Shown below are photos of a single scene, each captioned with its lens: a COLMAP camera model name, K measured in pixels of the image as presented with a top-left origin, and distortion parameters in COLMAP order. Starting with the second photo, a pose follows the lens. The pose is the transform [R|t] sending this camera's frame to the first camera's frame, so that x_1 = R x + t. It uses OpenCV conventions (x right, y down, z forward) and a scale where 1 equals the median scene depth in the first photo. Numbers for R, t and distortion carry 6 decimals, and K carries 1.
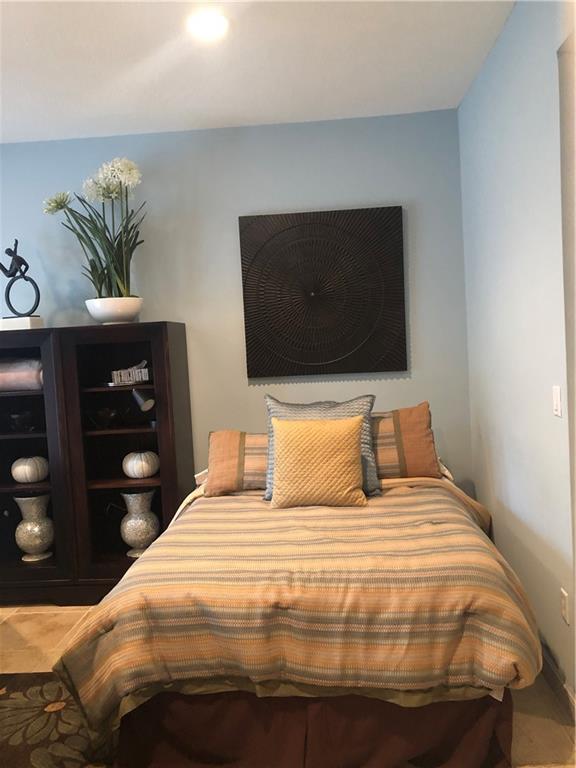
lens RADIAL K [[618.9, 0, 288.0], [0, 618.9, 384.0], [0, 0, 1]] dist [0.001186, 0.009054]
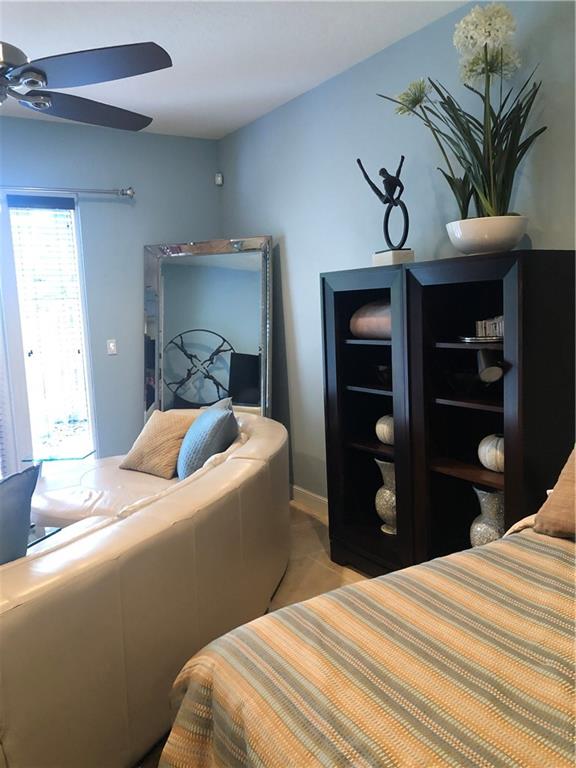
lens RADIAL K [[618.9, 0, 288.0], [0, 618.9, 384.0], [0, 0, 1]] dist [0.001186, 0.009054]
pose [[0.588445, 0.132051, -0.797681, 0.181454], [-0.040477, 0.990147, 0.134053, -0.036086], [0.807523, -0.046595, 0.587992, 0.385830]]
